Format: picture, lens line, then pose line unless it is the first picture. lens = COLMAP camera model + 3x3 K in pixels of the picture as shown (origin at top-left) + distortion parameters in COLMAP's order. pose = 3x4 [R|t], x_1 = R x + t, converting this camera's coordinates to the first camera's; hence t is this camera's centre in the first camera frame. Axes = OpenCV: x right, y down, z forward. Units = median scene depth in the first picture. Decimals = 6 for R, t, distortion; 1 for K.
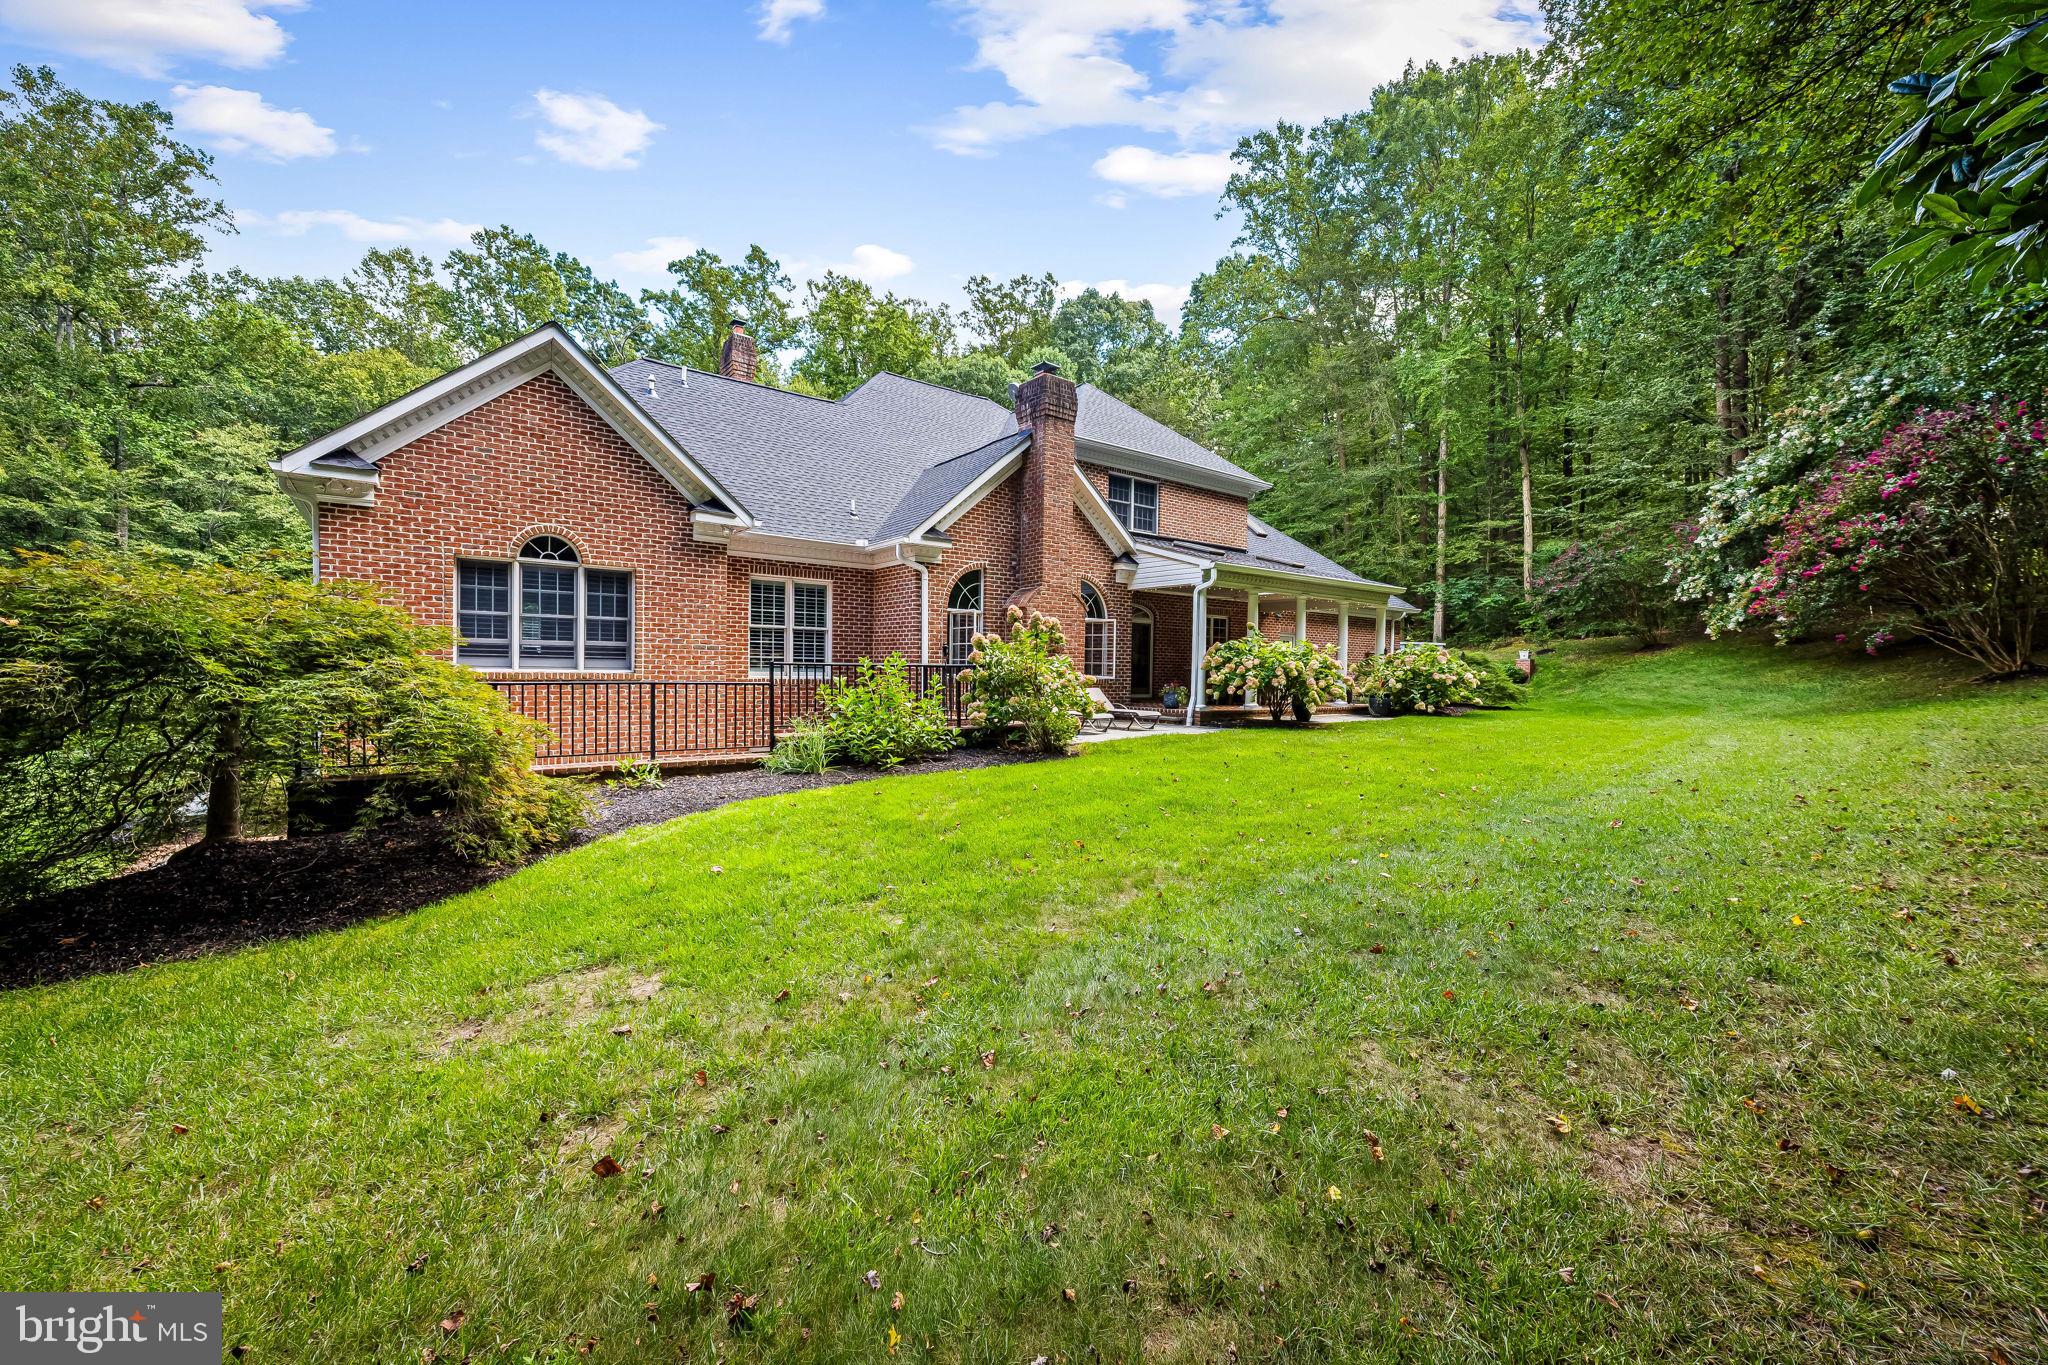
lens RADIAL K [[821.9, 0, 1022.2], [0, 821.9, 680.5], [0, 0, 1]] dist [0.000741, 0.000201]
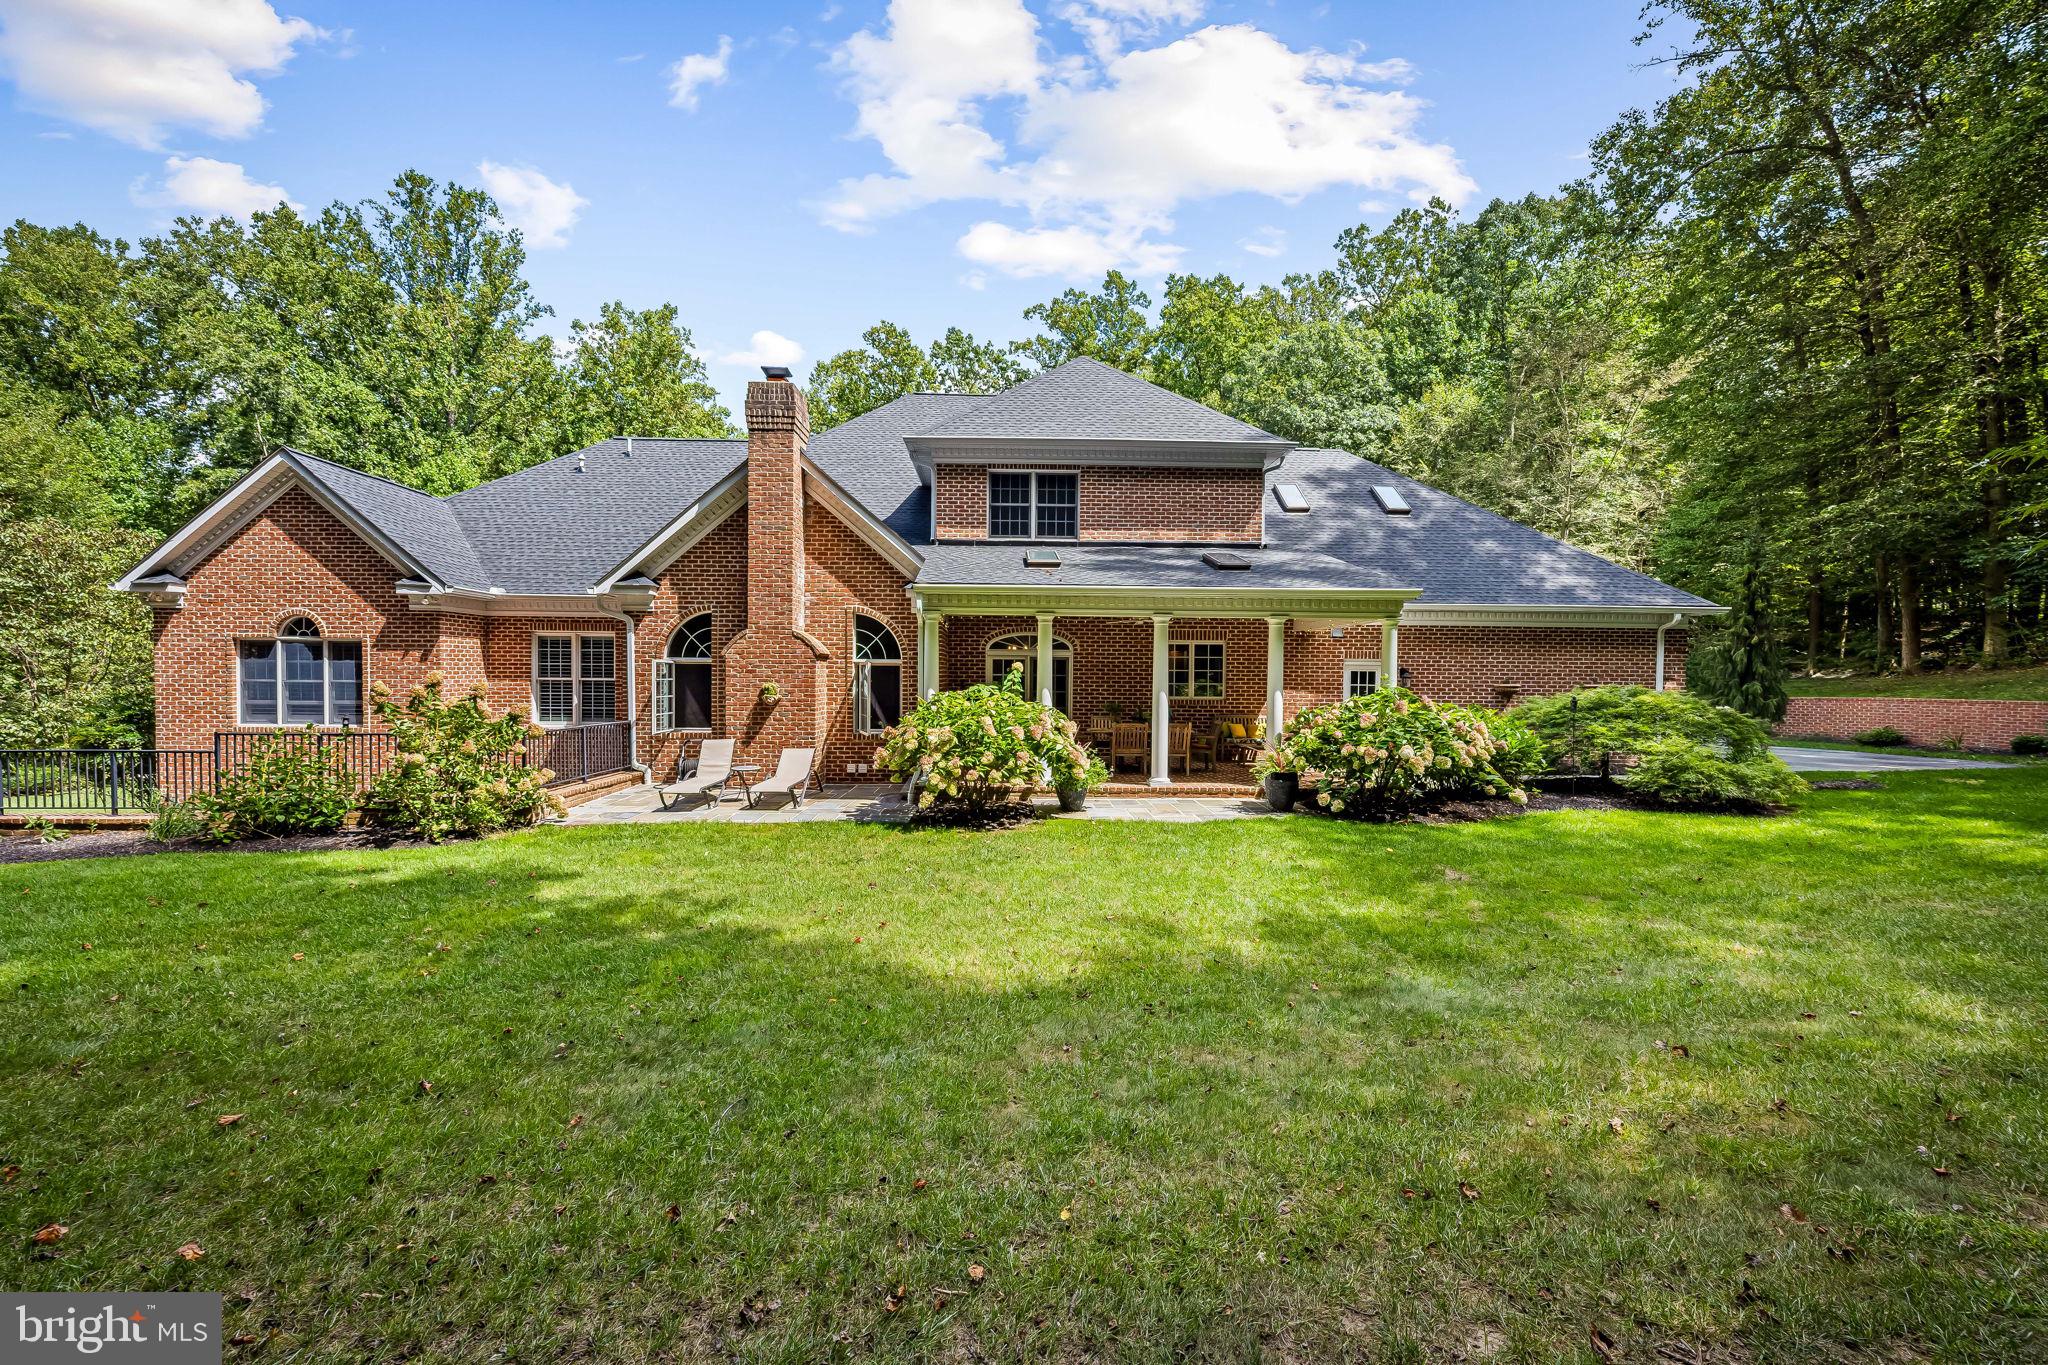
lens RADIAL K [[821.9, 0, 1023.7], [0, 821.9, 682.6], [0, 0, 1]] dist [0.000741, 0.000201]
pose [[0.803105, 0.000534, -0.595838, 0.798067], [-0.004023, 0.999982, -0.004526, -0.057177], [0.595825, 0.006032, 0.803092, 0.493774]]
